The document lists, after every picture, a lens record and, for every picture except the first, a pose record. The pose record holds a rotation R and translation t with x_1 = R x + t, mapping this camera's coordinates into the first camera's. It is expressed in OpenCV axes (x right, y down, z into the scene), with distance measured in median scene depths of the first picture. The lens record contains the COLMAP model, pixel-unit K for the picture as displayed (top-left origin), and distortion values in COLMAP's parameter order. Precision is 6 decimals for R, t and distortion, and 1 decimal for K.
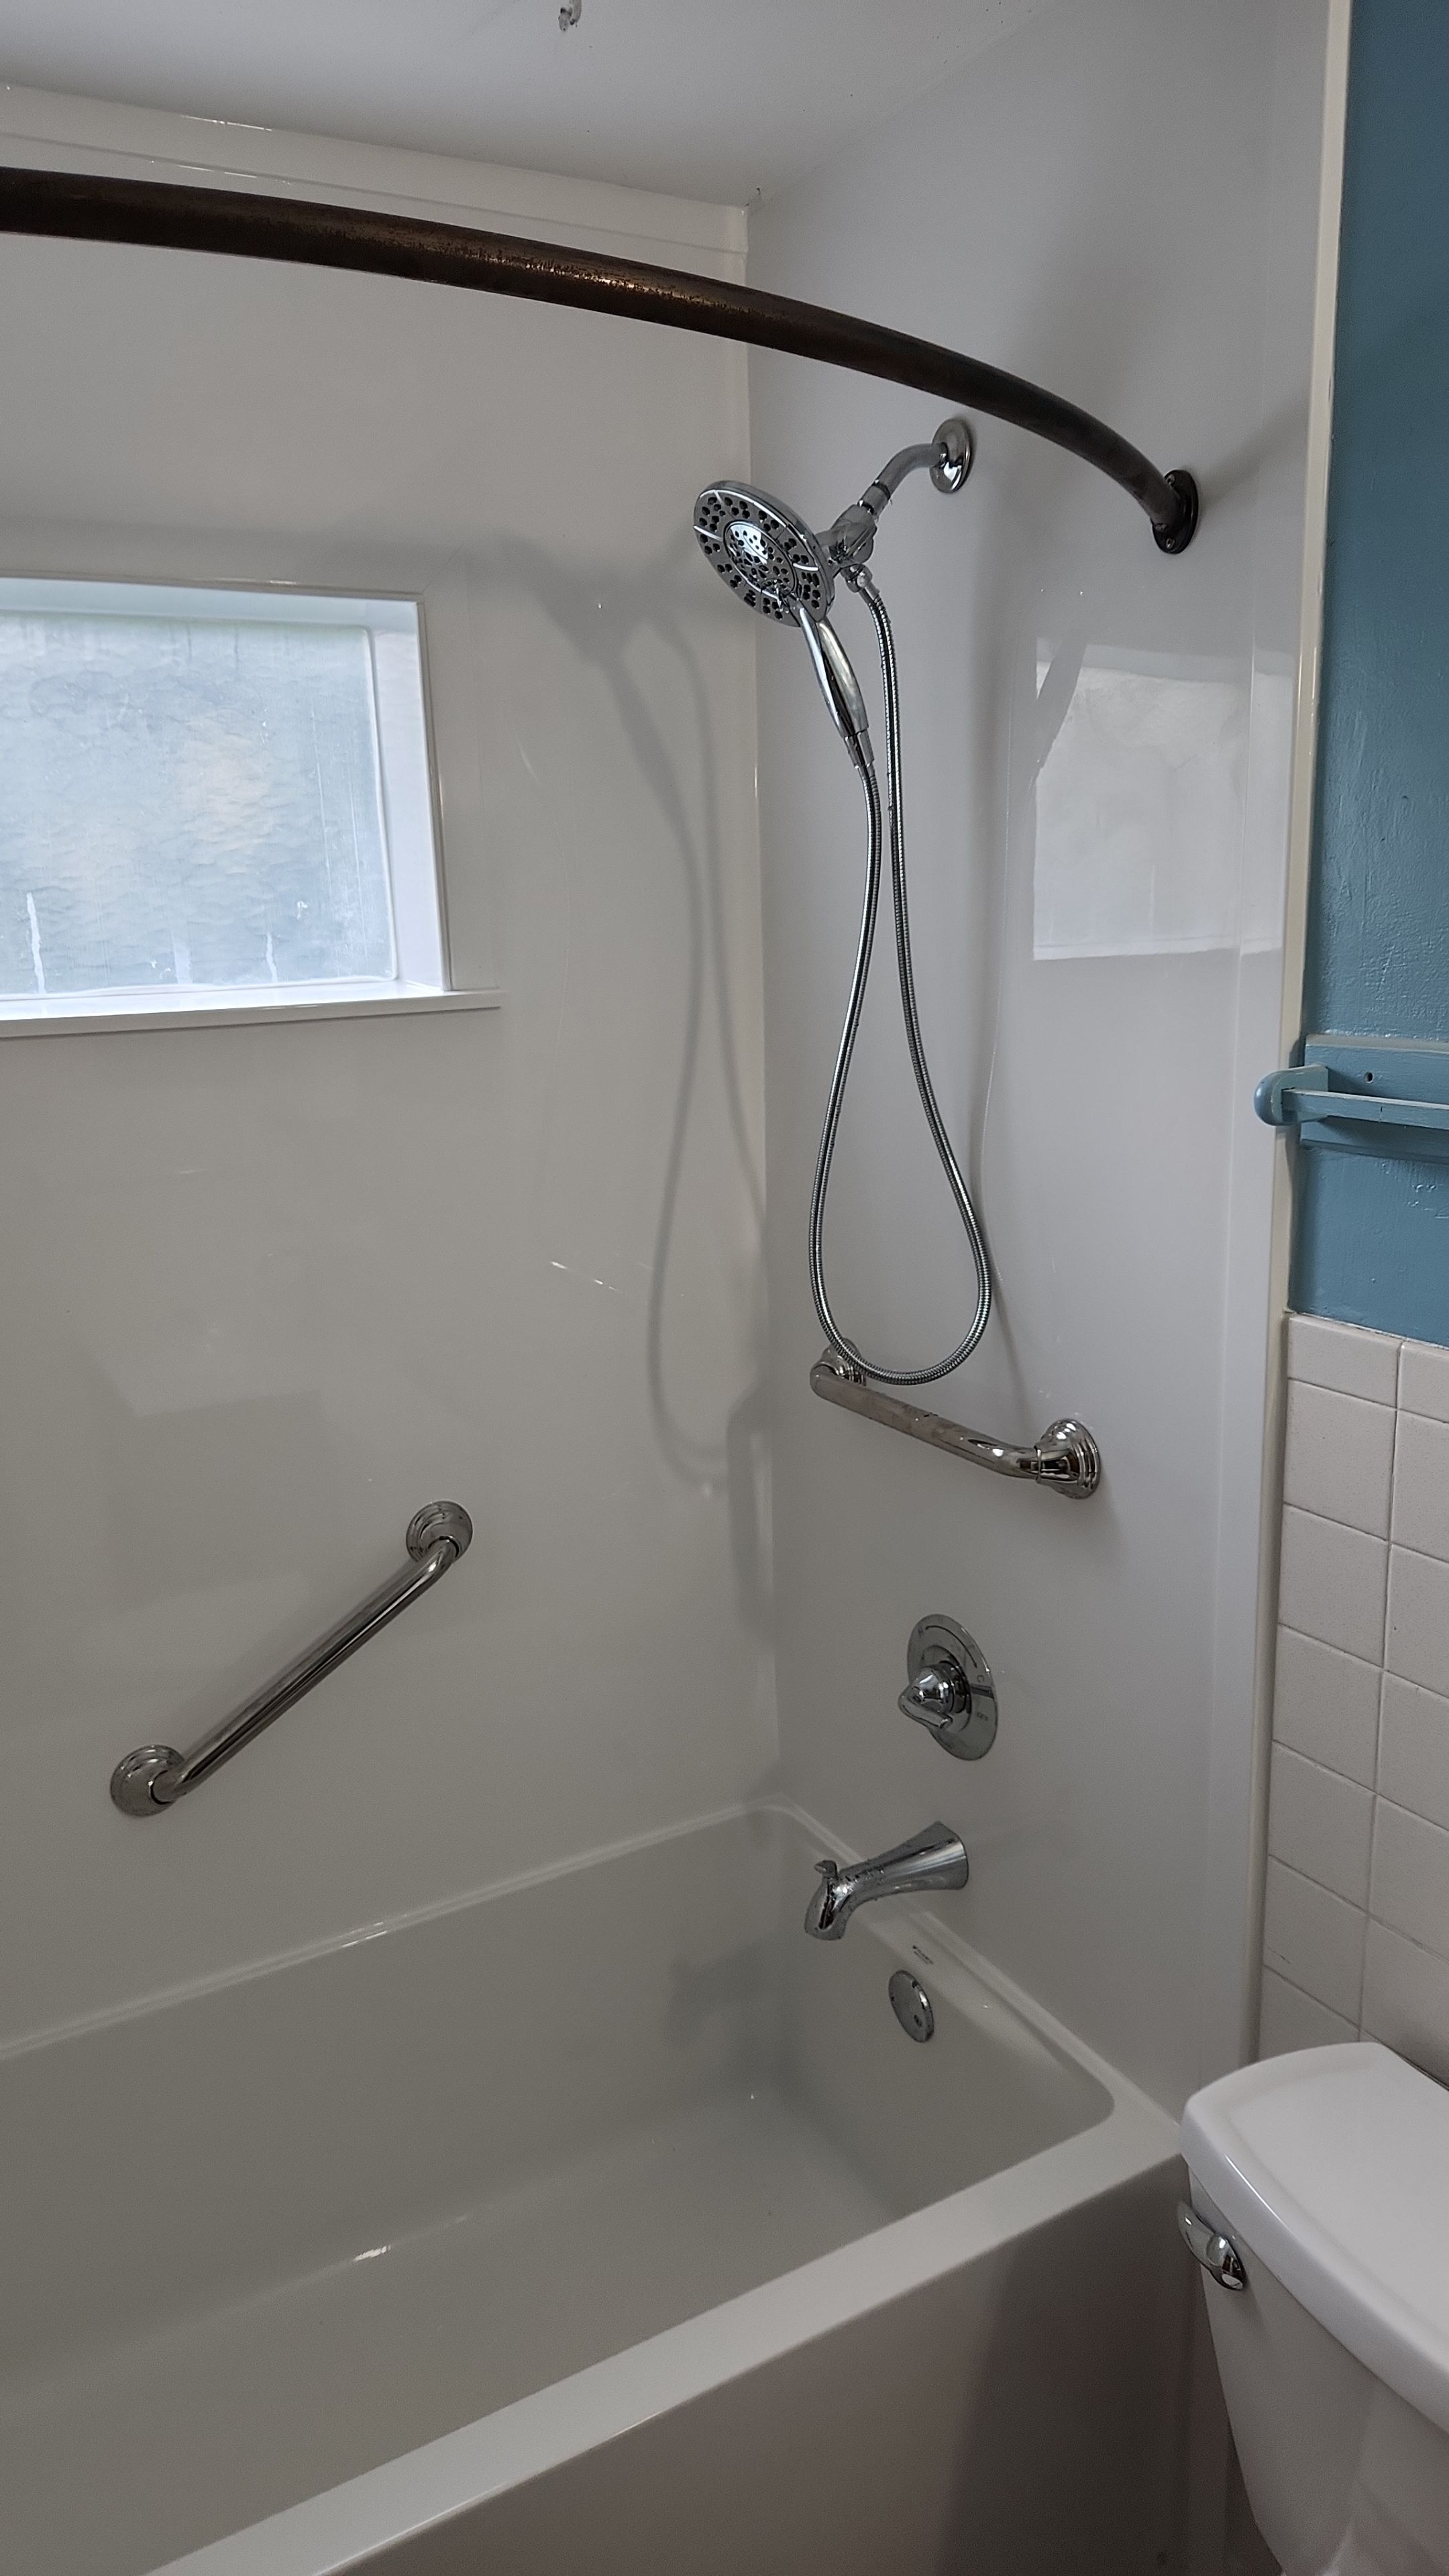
lens RADIAL K [[1713.7, 0, 732.9], [0, 1713.7, 1296.3], [0, 0, 1]] dist [0.070590, -0.069506]
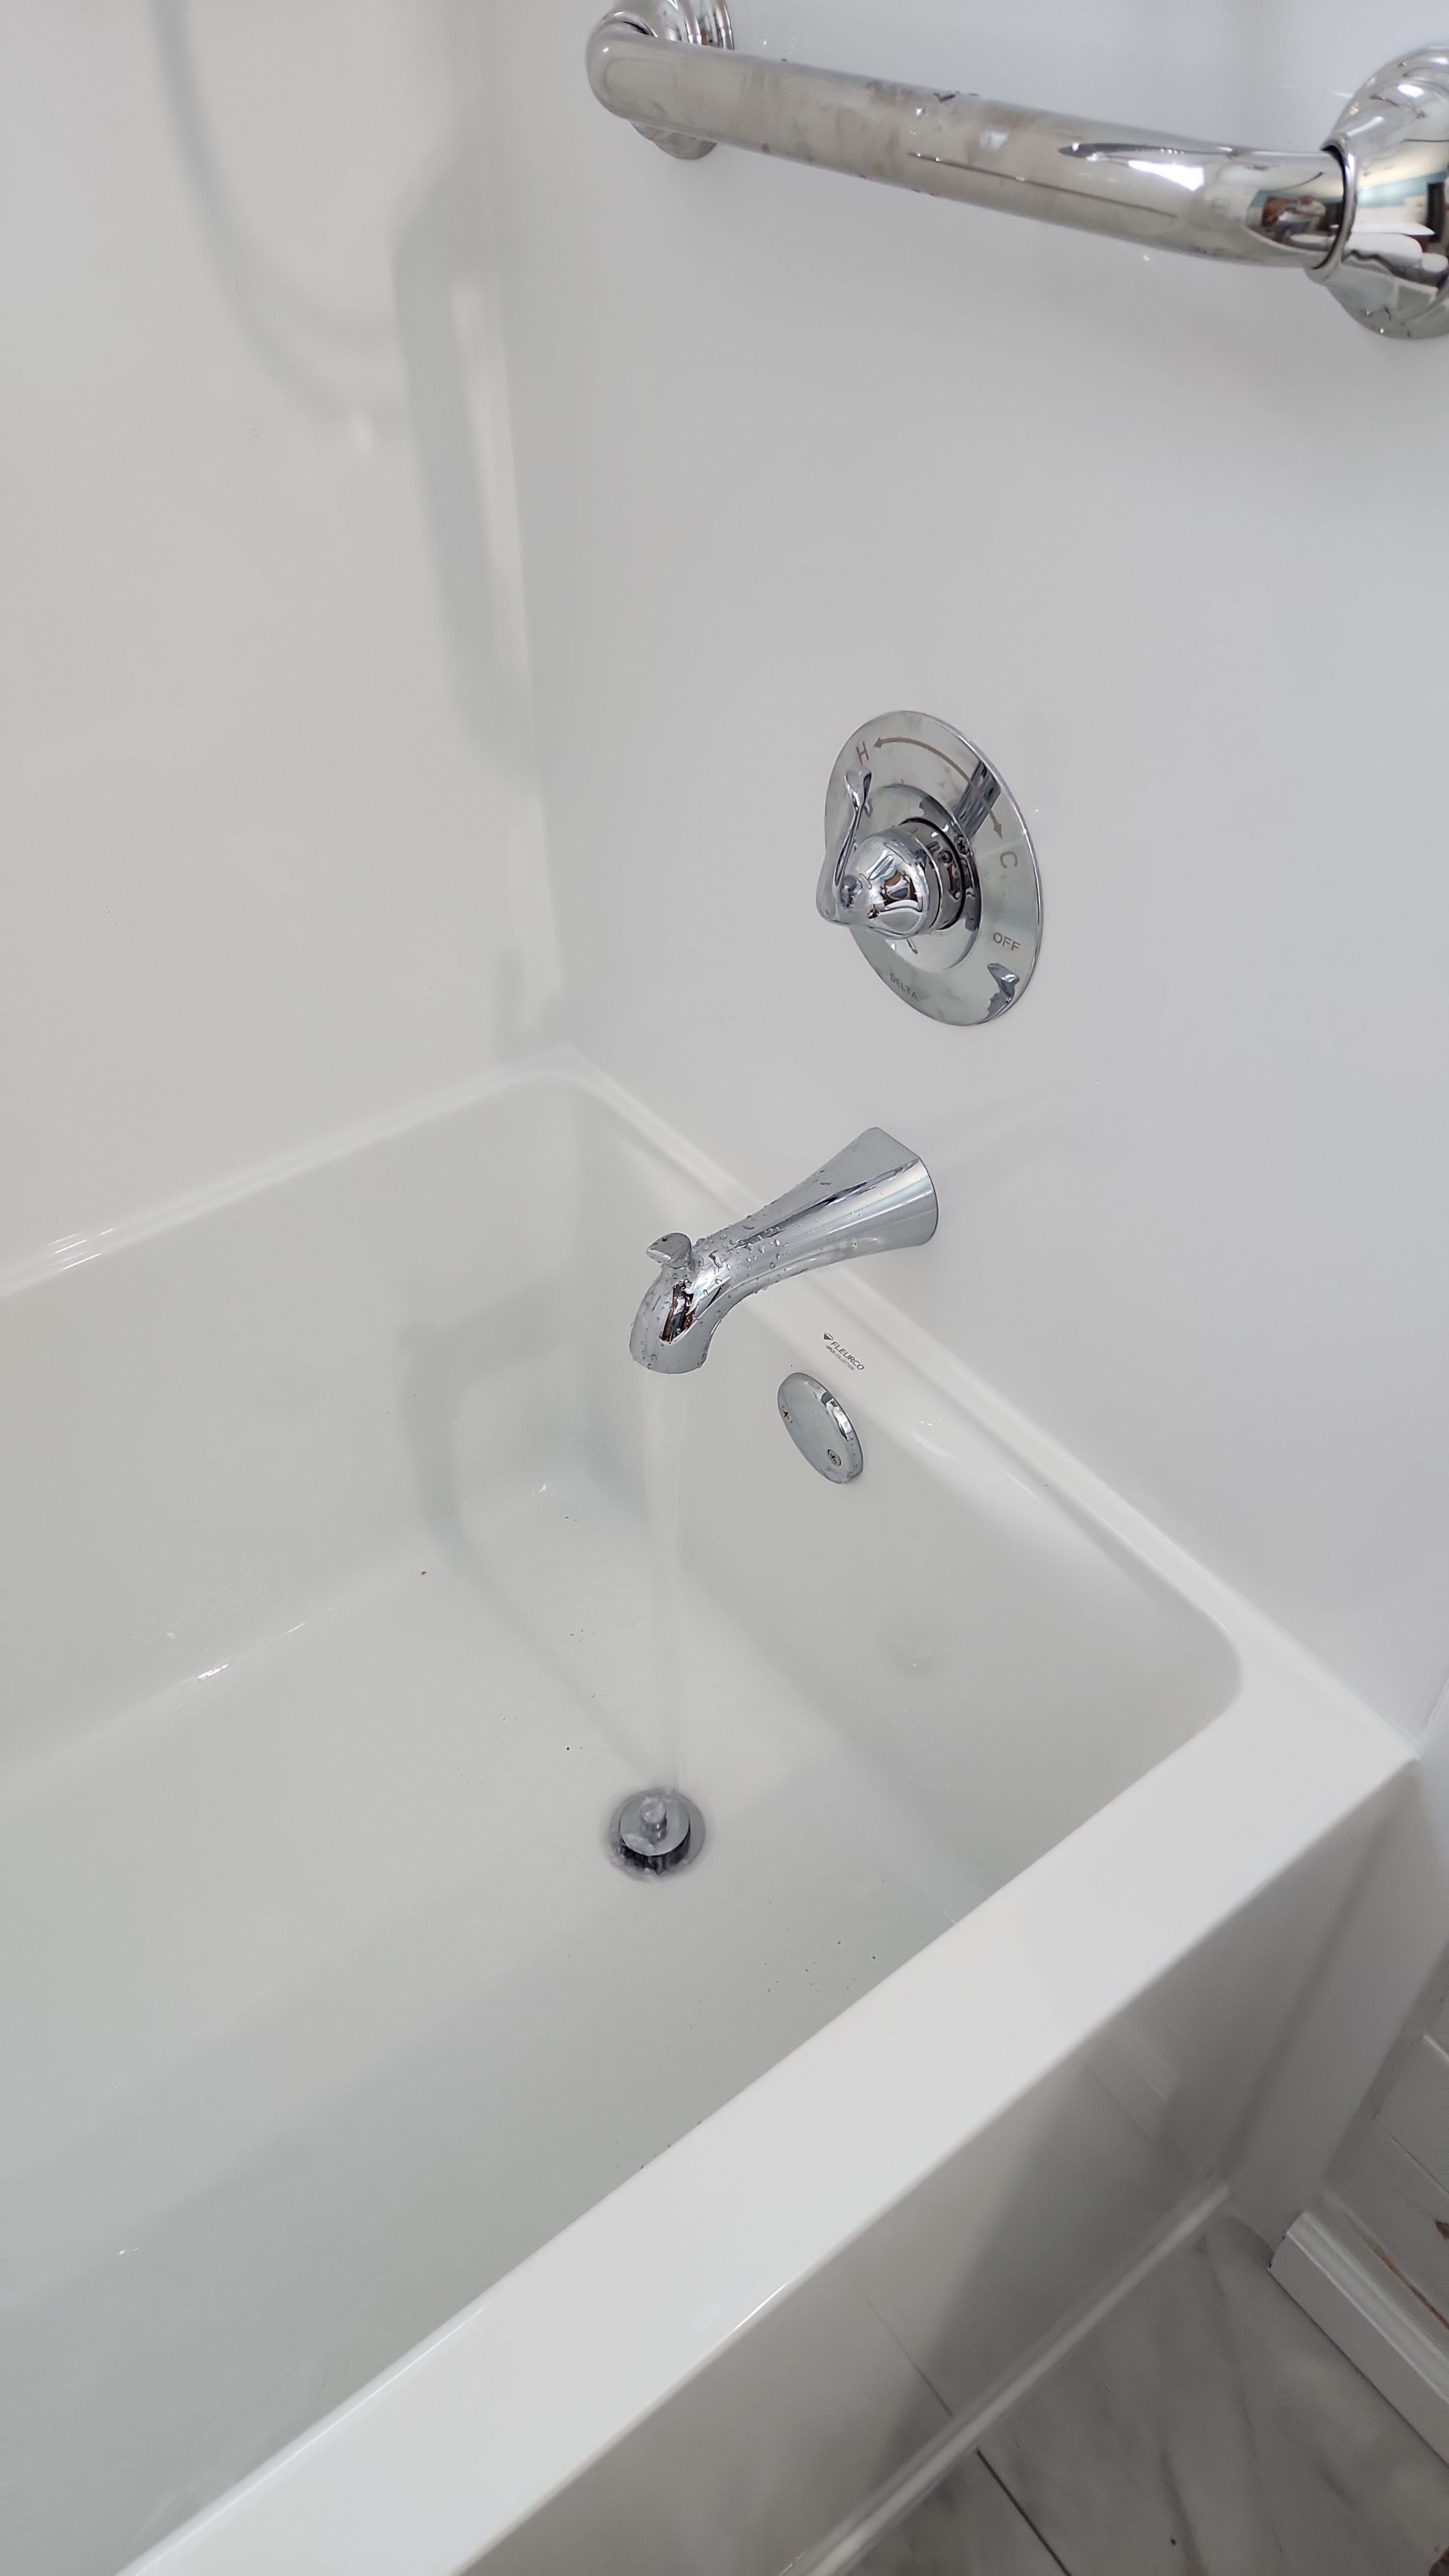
lens RADIAL K [[1713.7, 0, 730.1], [0, 1713.7, 1300.0], [0, 0, 1]] dist [0.070590, -0.069506]
pose [[0.991273, -0.071914, 0.110482, 0.015220], [0.008416, 0.870908, 0.491374, 0.101512], [-0.131556, -0.486155, 0.863913, 0.565048]]
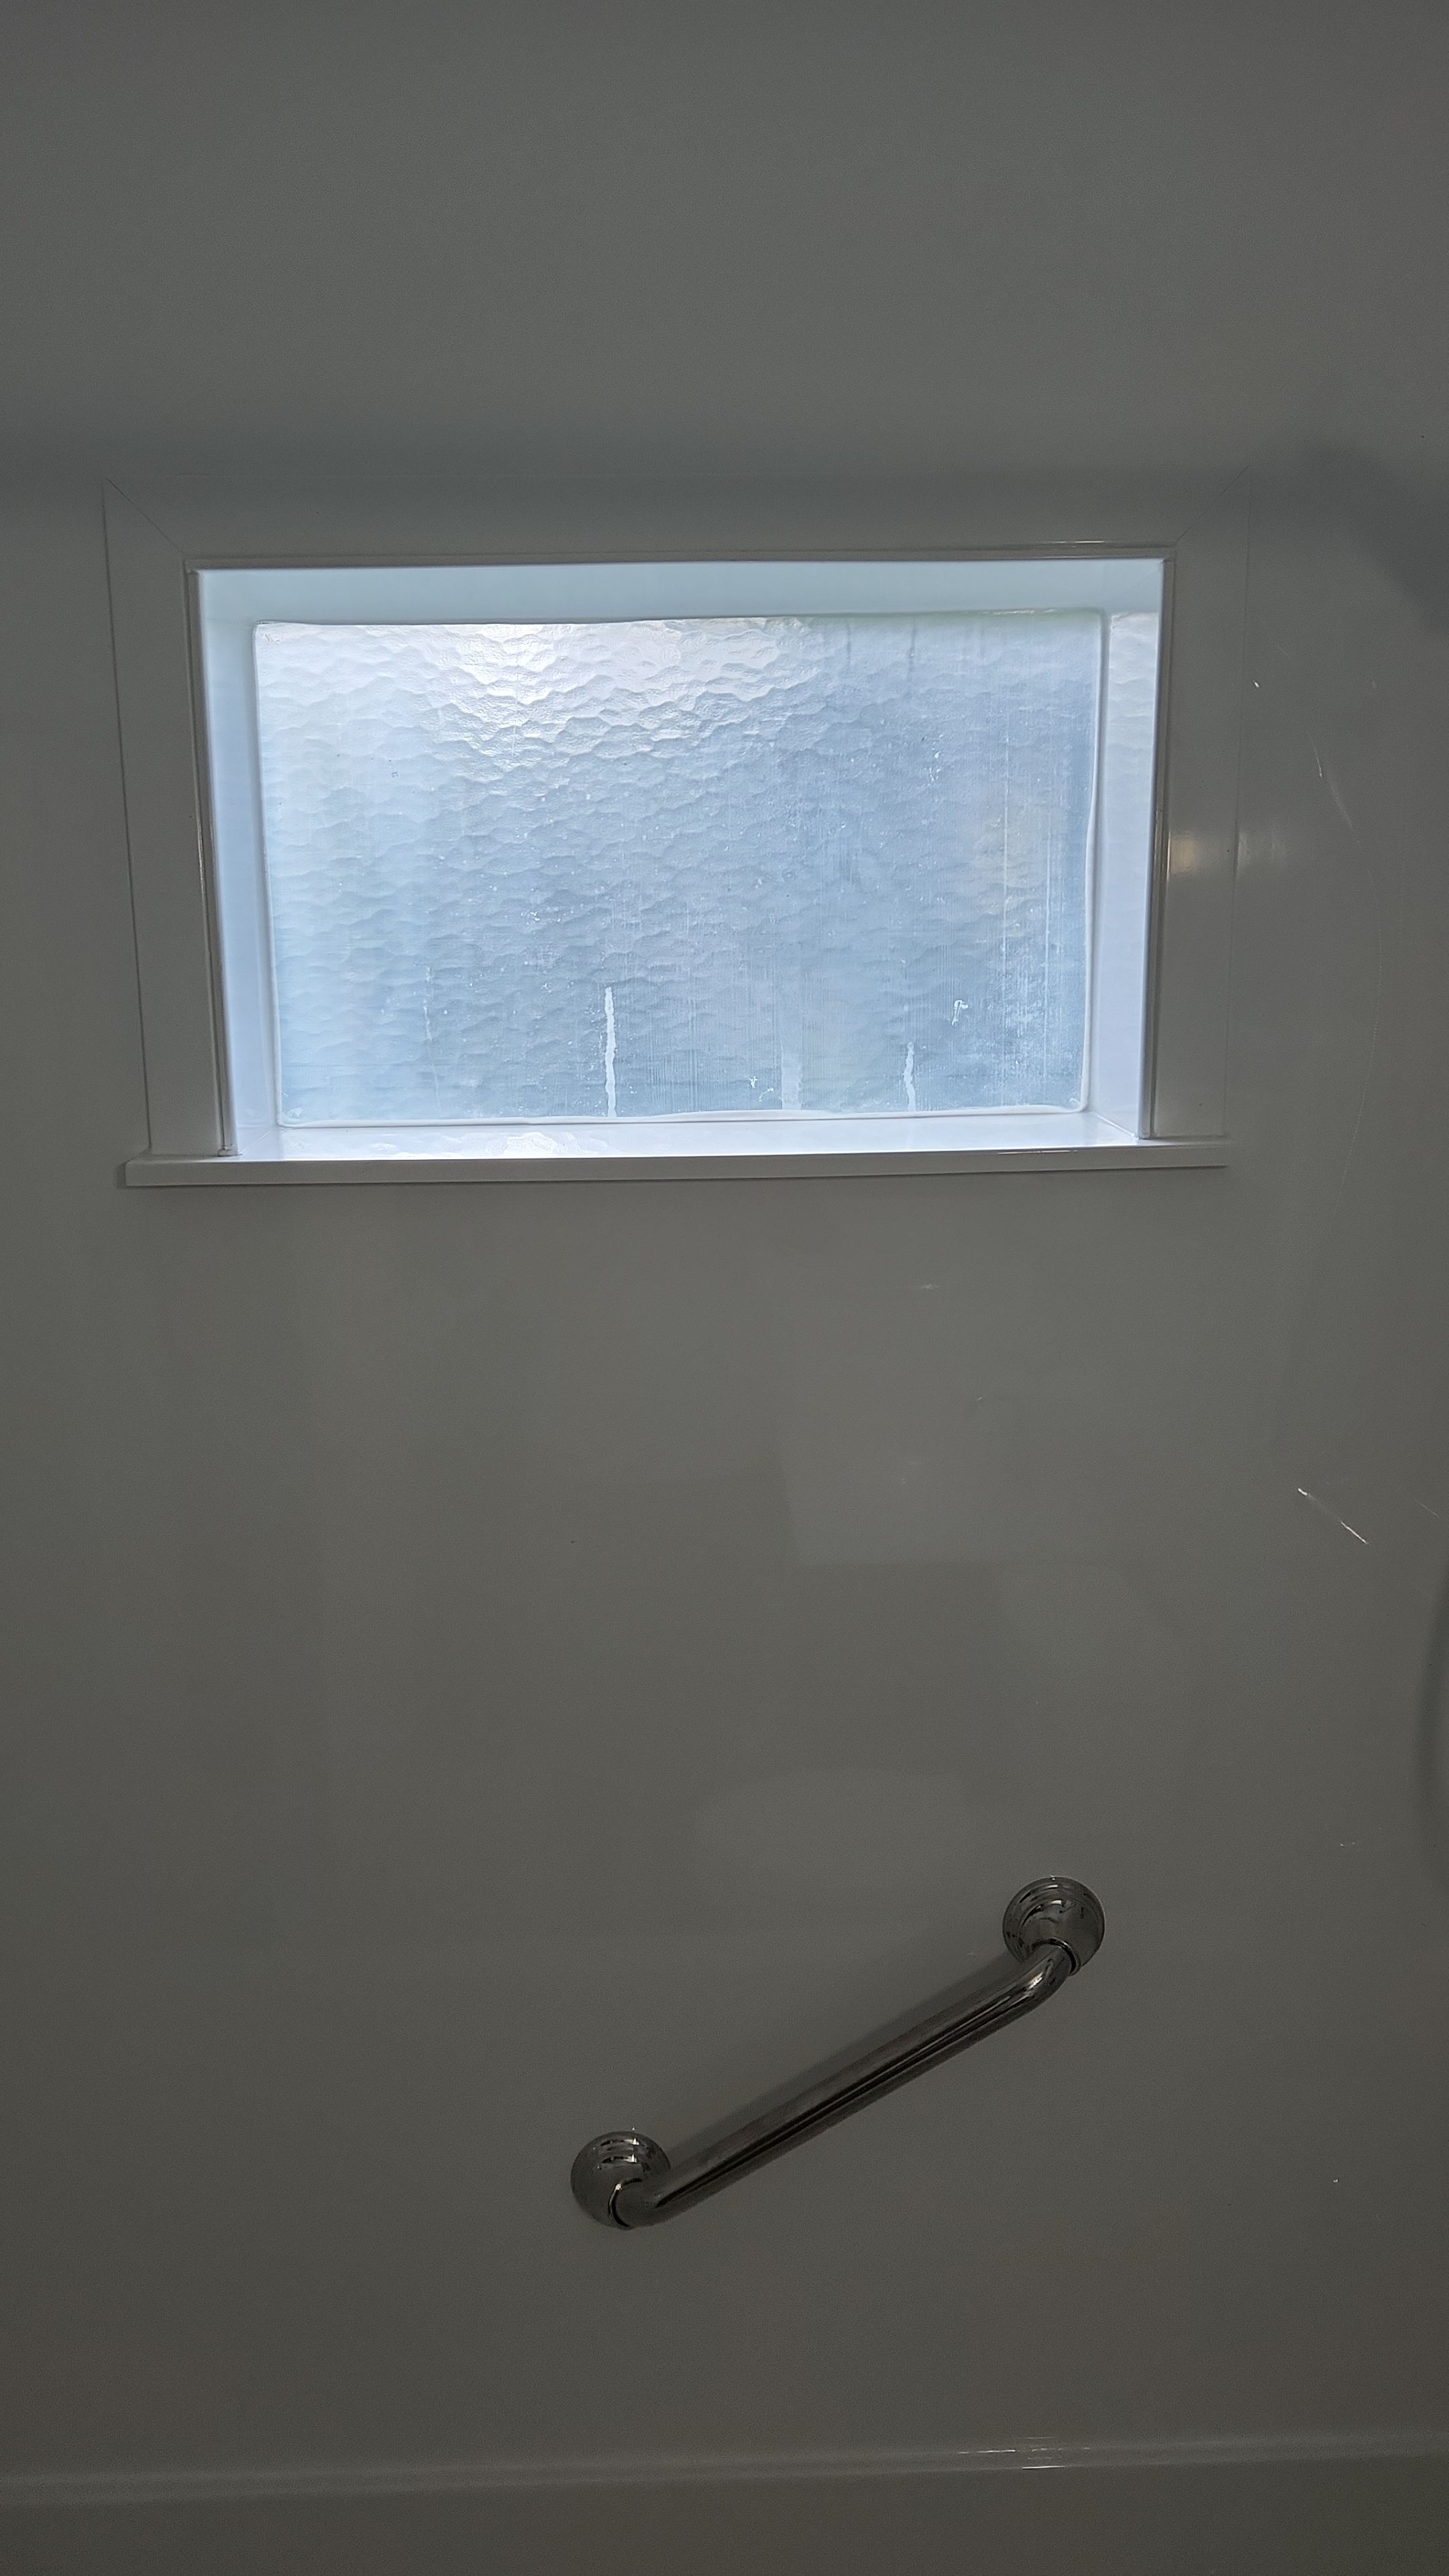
lens RADIAL K [[1768.6, 0, 698.1], [0, 1768.6, 1299.5], [0, 0, 1]] dist [0.080927, -0.049066]
pose [[0.882246, 0.102432, -0.459511, 0.004153], [-0.119472, 0.992805, -0.008072, -0.088607], [0.455378, 0.062020, 0.888136, 0.312008]]
